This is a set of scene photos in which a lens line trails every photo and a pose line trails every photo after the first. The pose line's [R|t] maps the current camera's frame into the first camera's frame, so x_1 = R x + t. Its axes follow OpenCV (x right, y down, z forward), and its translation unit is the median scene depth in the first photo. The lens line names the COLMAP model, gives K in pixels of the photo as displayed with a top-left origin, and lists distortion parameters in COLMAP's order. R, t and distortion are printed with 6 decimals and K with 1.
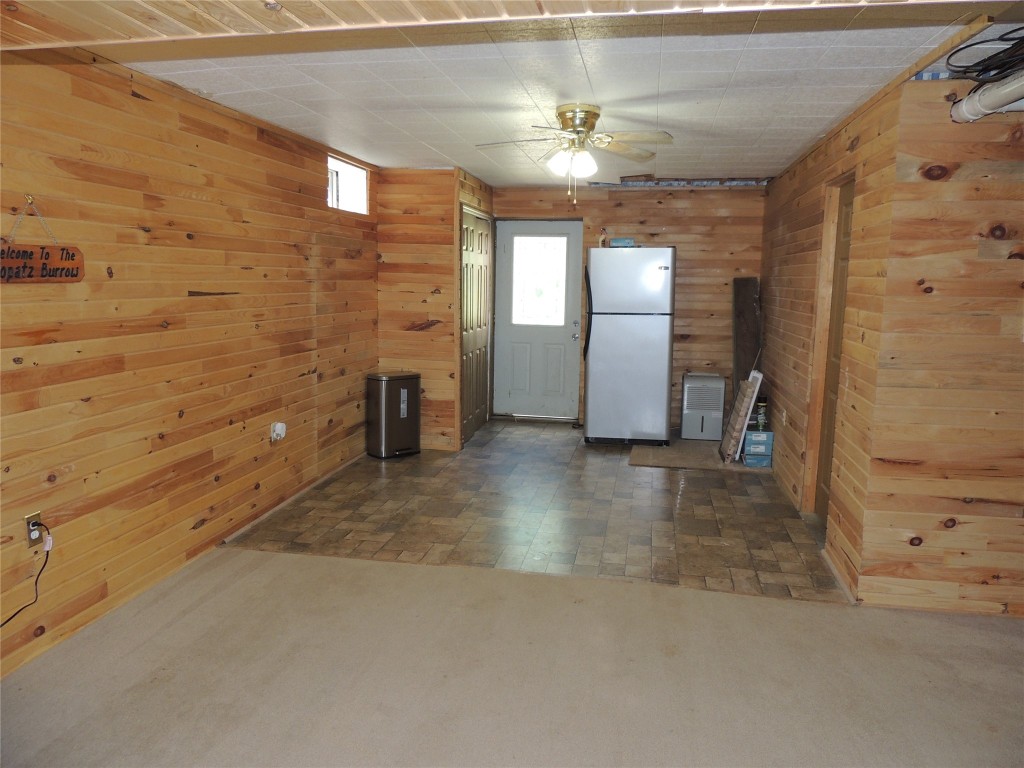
lens RADIAL K [[727.2, 0, 513.3], [0, 727.2, 391.1], [0, 0, 1]] dist [-0.037051, 0.000810]
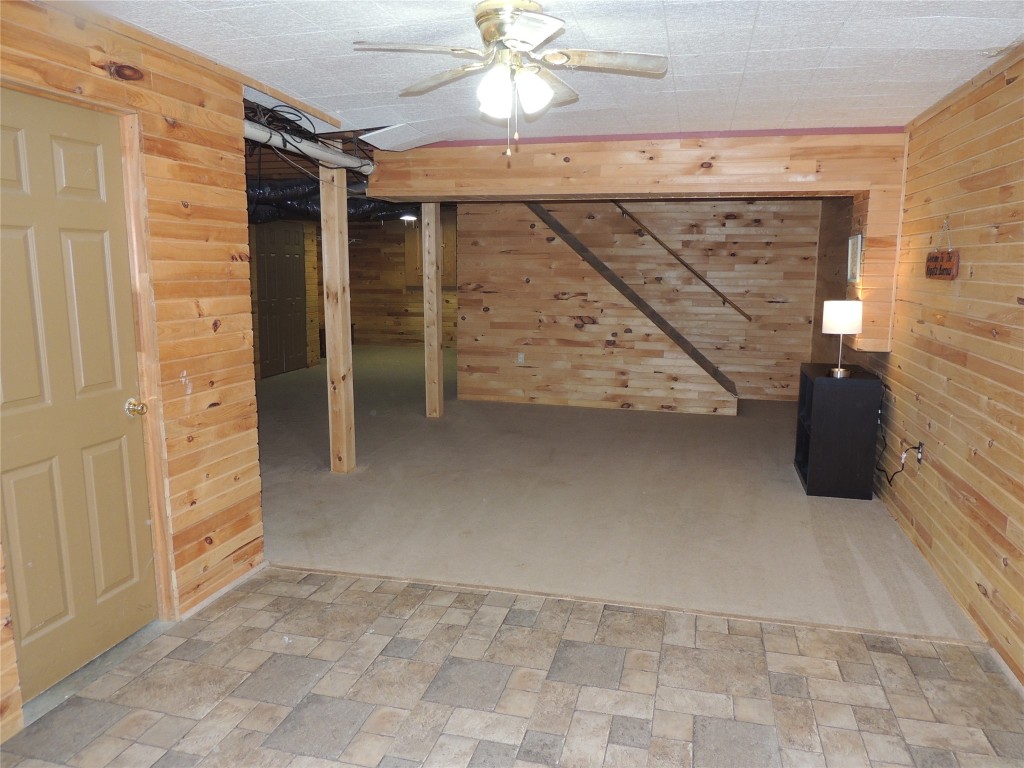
lens RADIAL K [[727.2, 0, 508.5], [0, 727.2, 377.7], [0, 0, 1]] dist [-0.037051, 0.000810]
pose [[-0.997353, -0.025824, 0.067969, 0.033091], [-0.003836, 0.952191, 0.305478, -0.256352], [-0.072608, 0.304409, -0.949770, 1.598901]]
